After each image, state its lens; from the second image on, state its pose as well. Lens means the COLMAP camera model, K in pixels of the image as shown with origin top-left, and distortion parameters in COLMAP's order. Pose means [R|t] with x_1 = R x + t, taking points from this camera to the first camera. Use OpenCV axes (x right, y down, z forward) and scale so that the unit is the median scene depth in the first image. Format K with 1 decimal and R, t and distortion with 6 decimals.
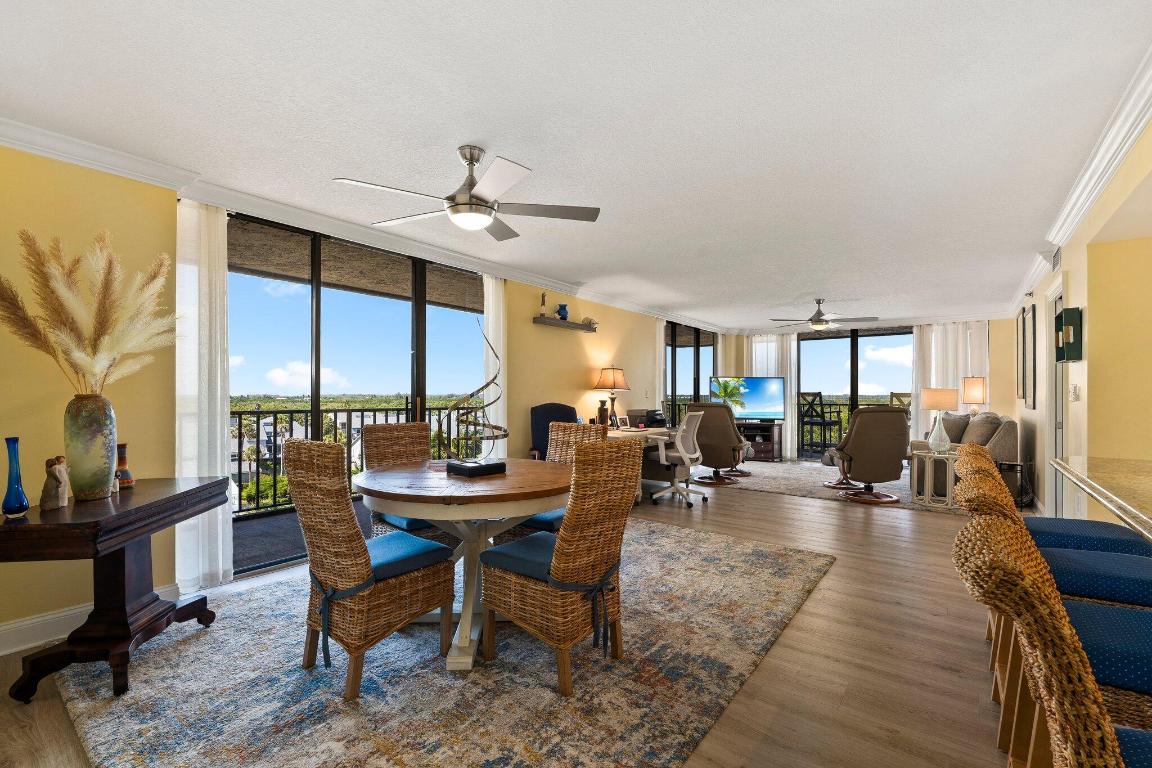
lens RADIAL K [[511.2, 0, 572.6], [0, 511.2, 388.3], [0, 0, 1]] dist [-0.000367, -0.000017]
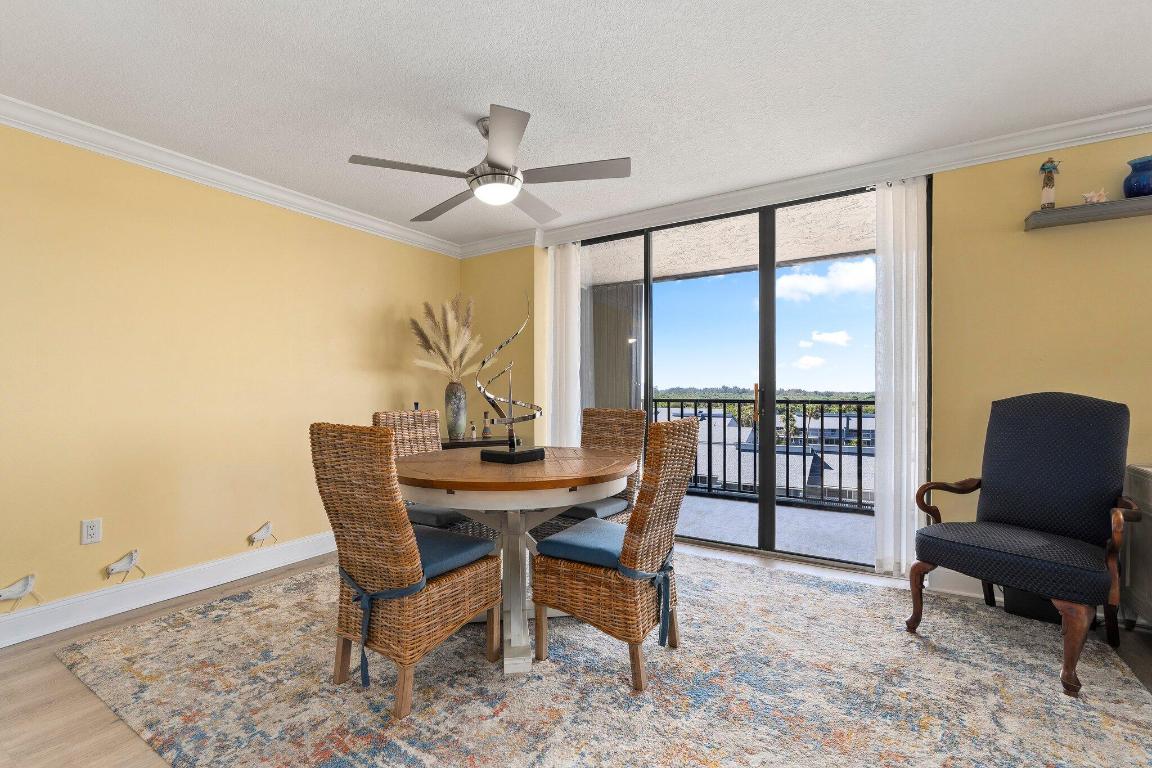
lens RADIAL K [[507.0, 0, 565.3], [0, 507.0, 391.7], [0, 0, 1]] dist [-0.000639, -0.000340]
pose [[0.069777, -0.013733, -0.997468, 0.581206], [0.013199, 0.999830, -0.012843, 0.041033], [0.997475, -0.012270, 0.069946, 0.810343]]
